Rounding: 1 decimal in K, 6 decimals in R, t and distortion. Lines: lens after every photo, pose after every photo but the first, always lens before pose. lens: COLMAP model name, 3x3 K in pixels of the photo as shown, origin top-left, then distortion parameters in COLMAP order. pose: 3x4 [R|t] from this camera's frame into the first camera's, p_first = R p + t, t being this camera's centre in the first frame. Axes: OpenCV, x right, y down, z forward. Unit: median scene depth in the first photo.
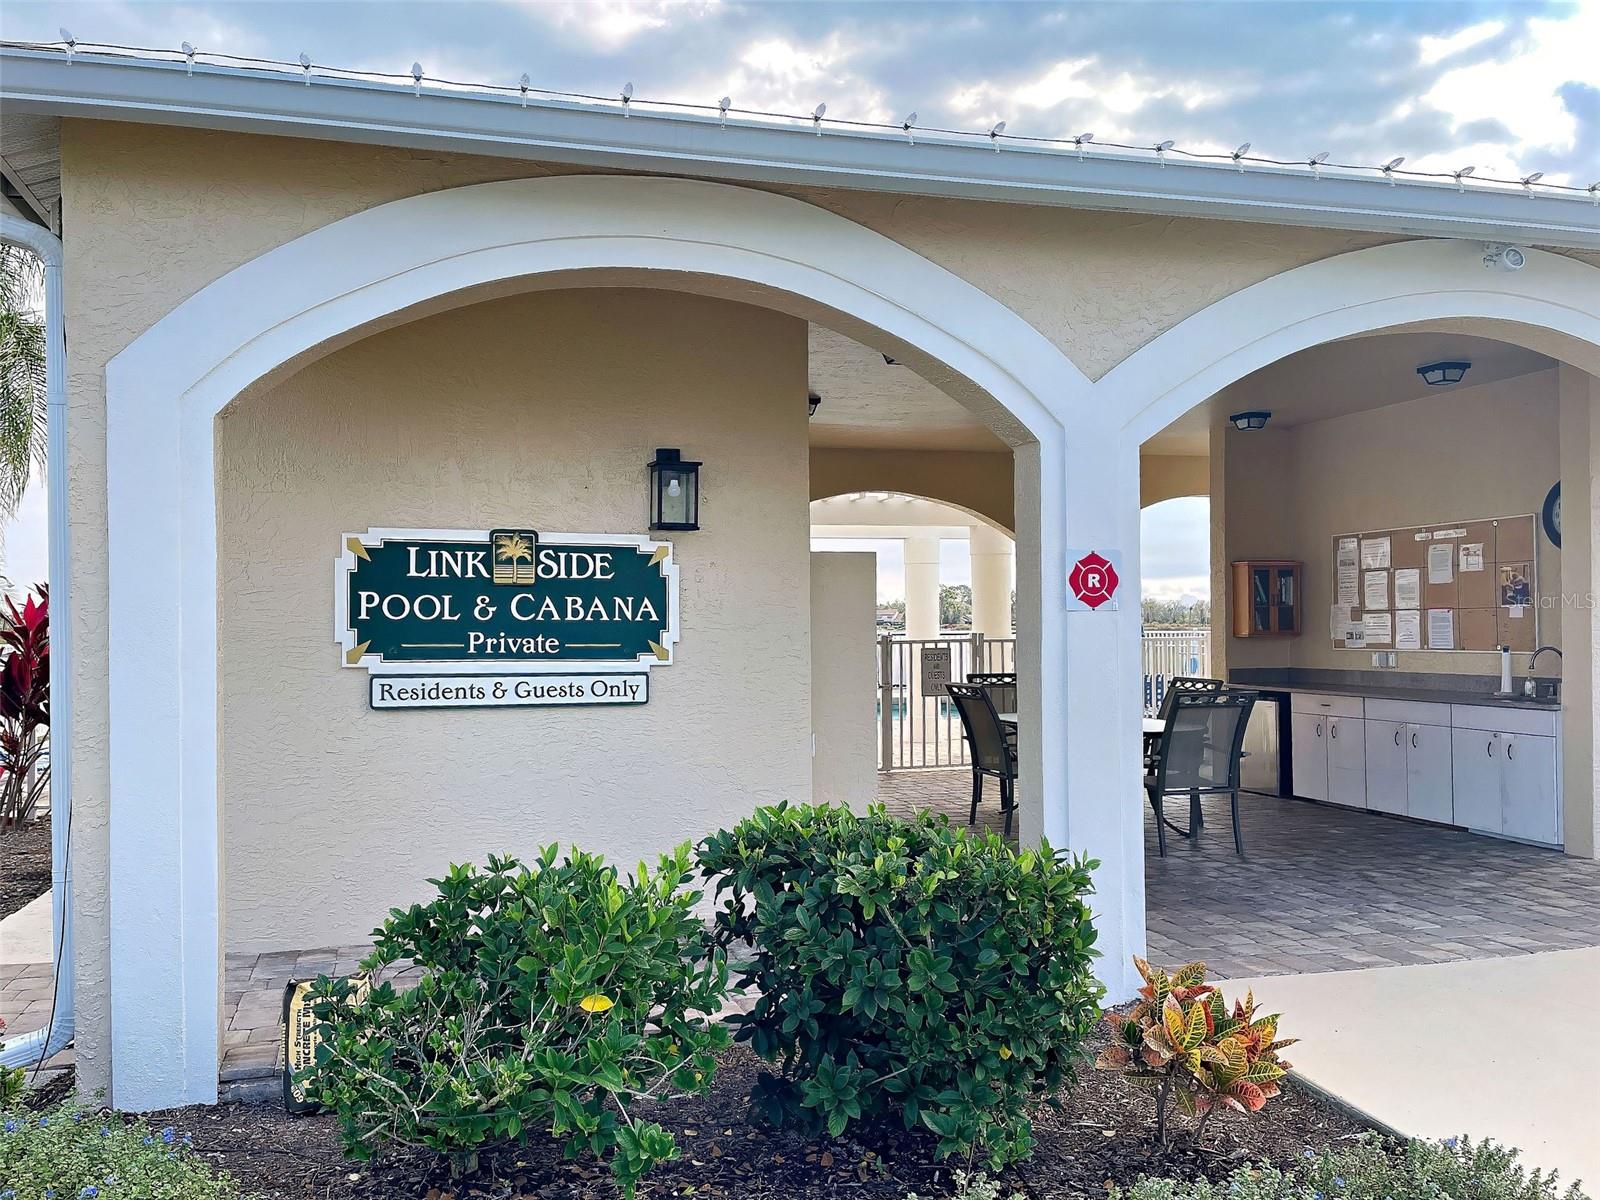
lens RADIAL K [[1257.3, 0, 766.0], [0, 1257.3, 605.7], [0, 0, 1]] dist [0.093995, -0.117168]
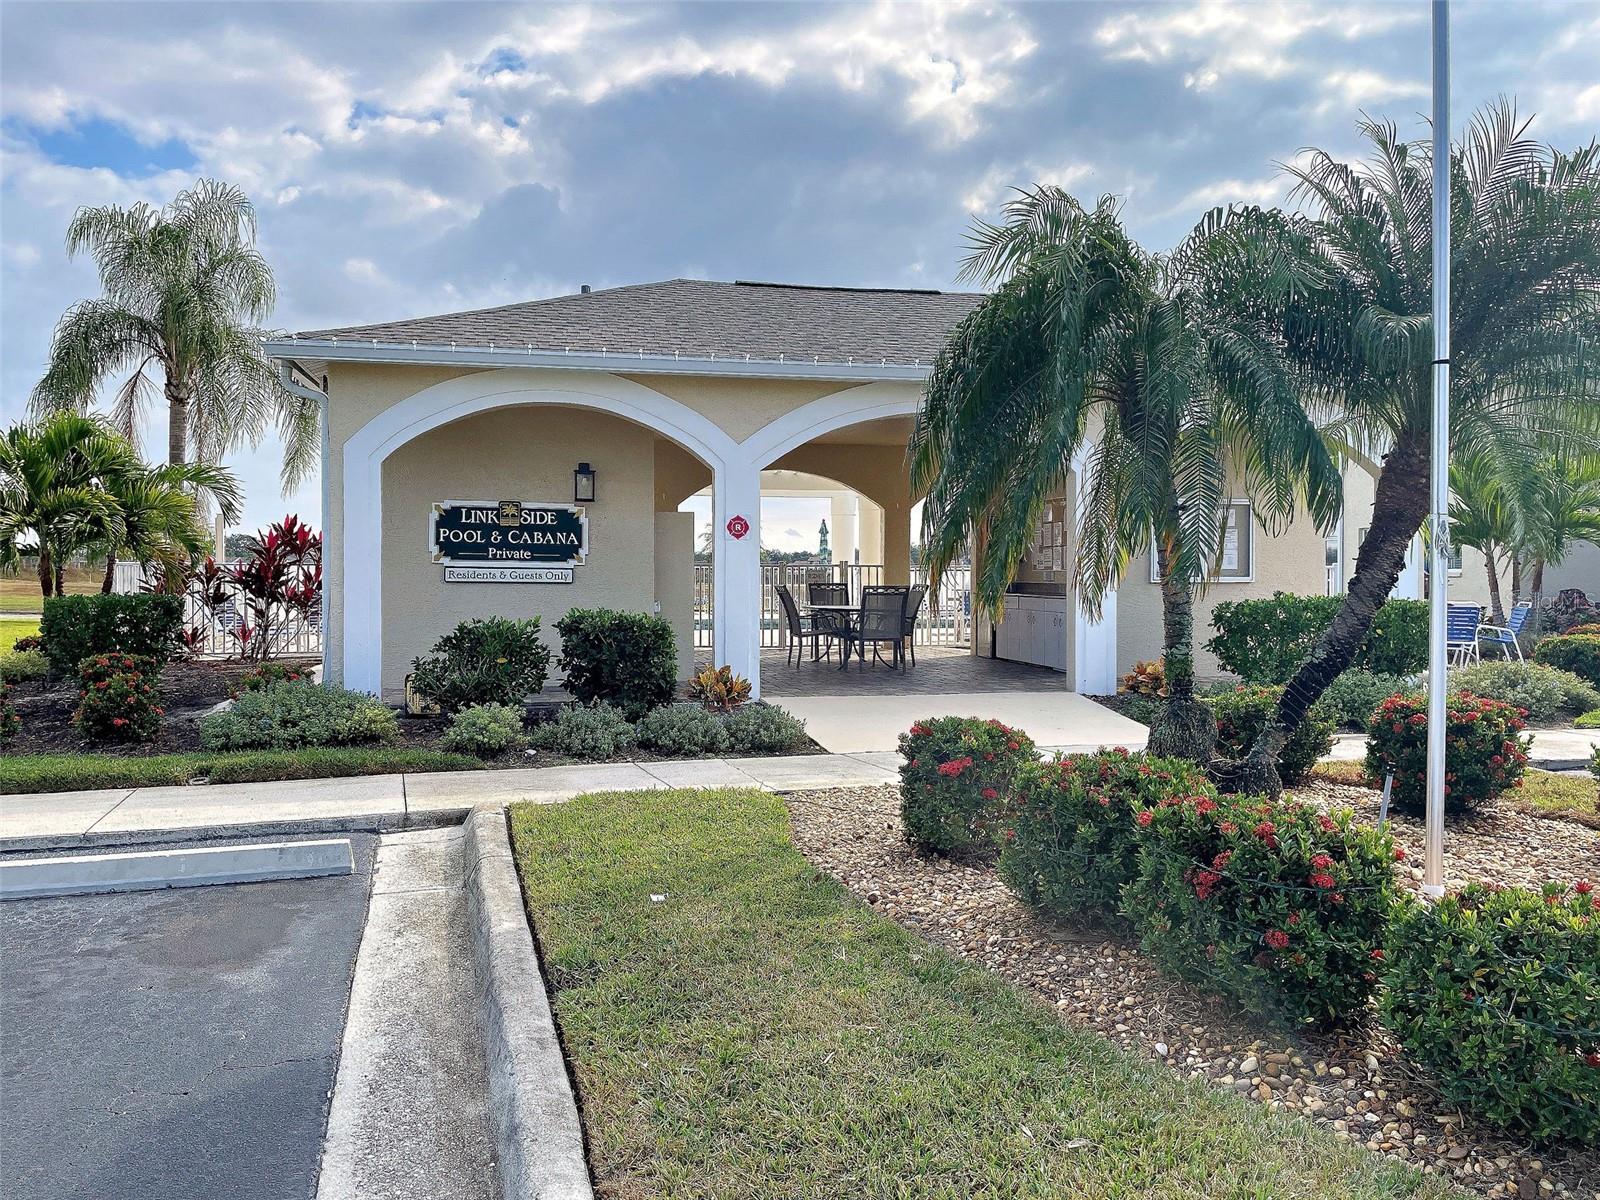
lens RADIAL K [[1221.0, 0, 803.2], [0, 1221.0, 552.8], [0, 0, 1]] dist [0.003025, 0.003933]
pose [[0.998260, 0.011948, -0.057746, 0.445531], [-0.011776, 0.999925, 0.003322, 0.016571], [0.057782, -0.002637, 0.998326, -1.117769]]
